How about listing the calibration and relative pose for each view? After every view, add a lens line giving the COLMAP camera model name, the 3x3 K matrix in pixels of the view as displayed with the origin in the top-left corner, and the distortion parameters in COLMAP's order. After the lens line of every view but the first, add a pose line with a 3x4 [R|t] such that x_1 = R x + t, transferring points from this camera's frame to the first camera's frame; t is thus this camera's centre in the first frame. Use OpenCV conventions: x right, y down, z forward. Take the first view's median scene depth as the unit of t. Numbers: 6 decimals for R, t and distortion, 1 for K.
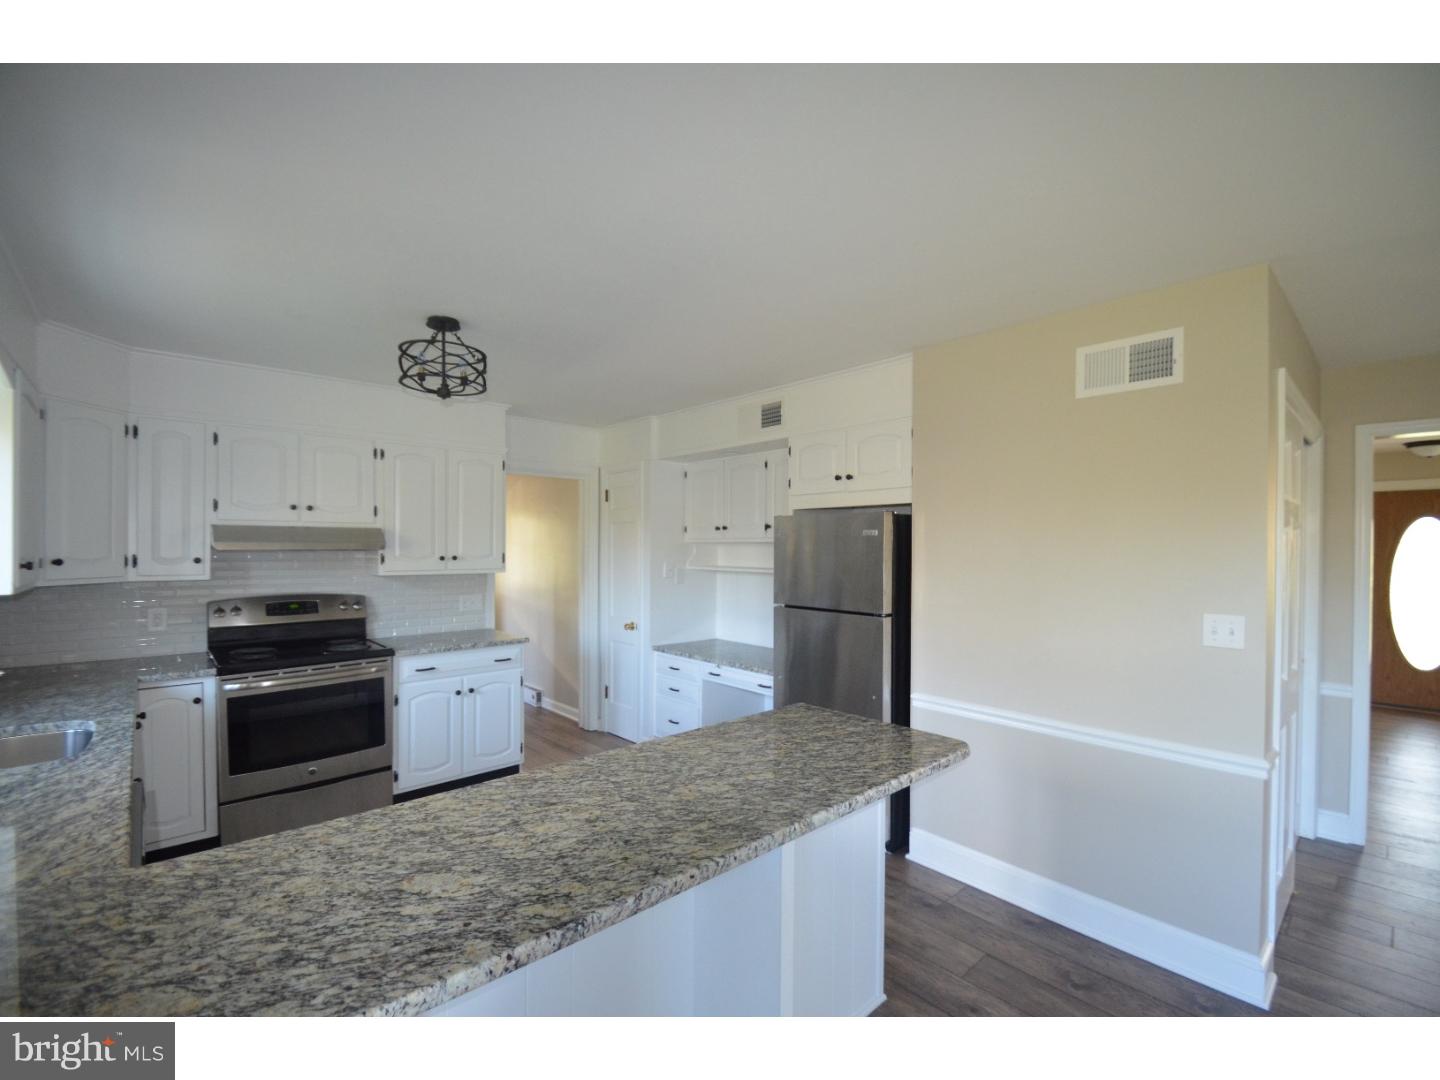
lens RADIAL K [[623.5, 0, 722.2], [0, 623.5, 549.7], [0, 0, 1]] dist [0.007552, -0.009533]
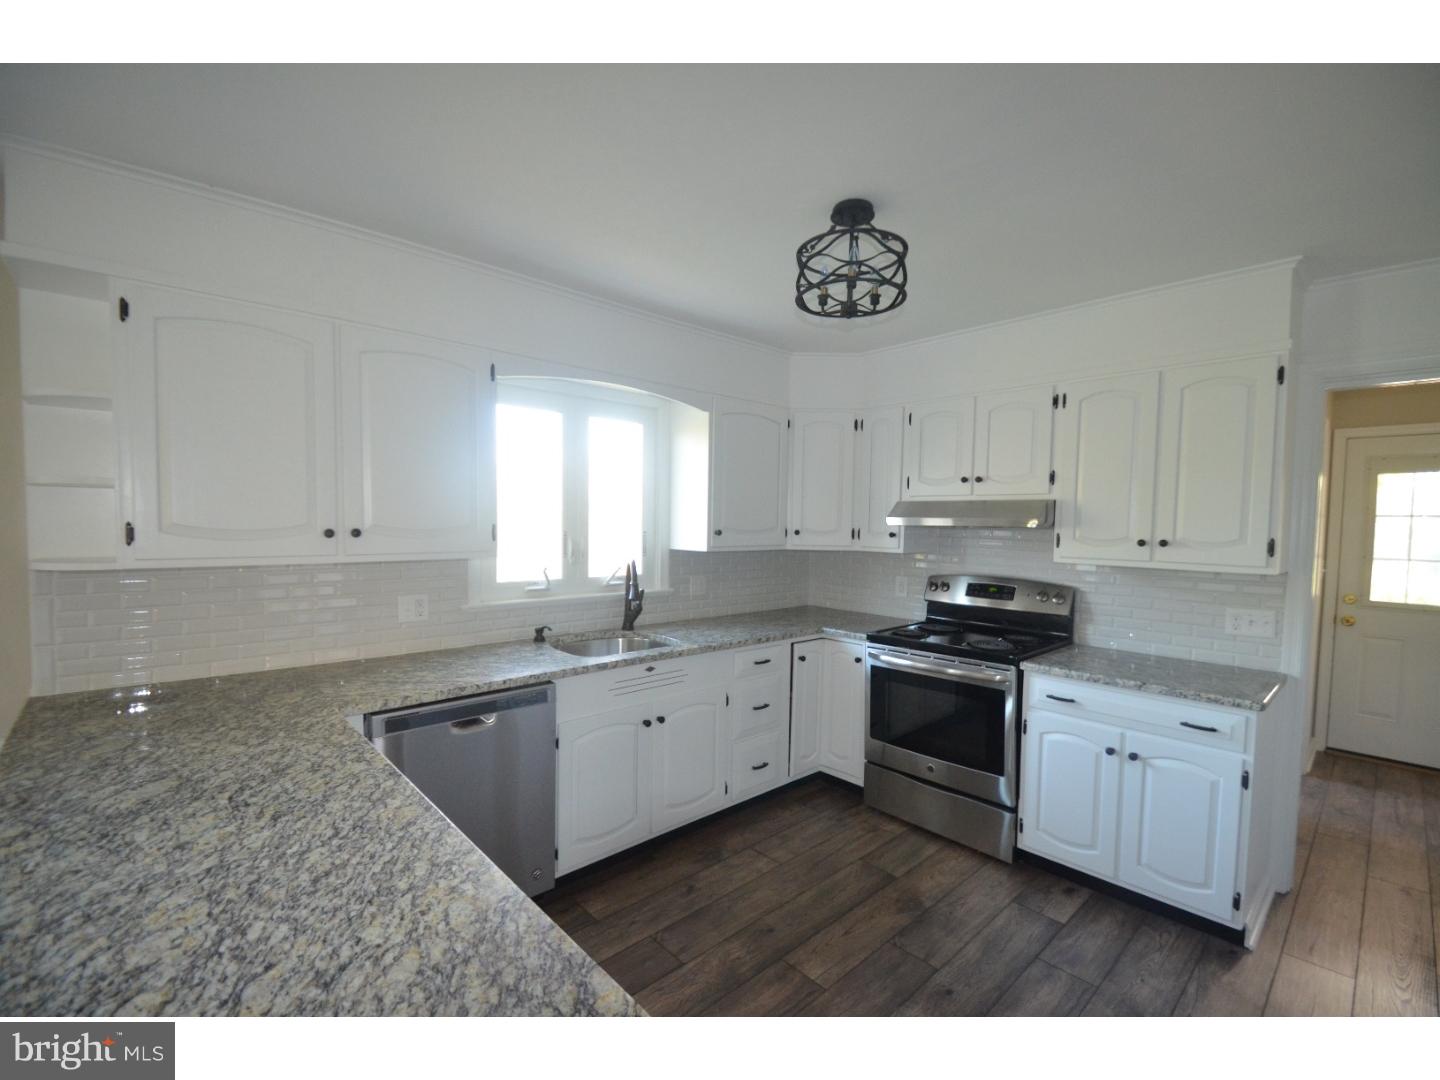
lens RADIAL K [[623.5, 0, 722.2], [0, 623.5, 549.7], [0, 0, 1]] dist [0.007552, -0.009533]
pose [[0.013248, 0.047911, -0.998764, 0.495625], [-0.017382, 0.998712, 0.047677, -0.007522], [0.999761, 0.016729, 0.014064, 1.390470]]
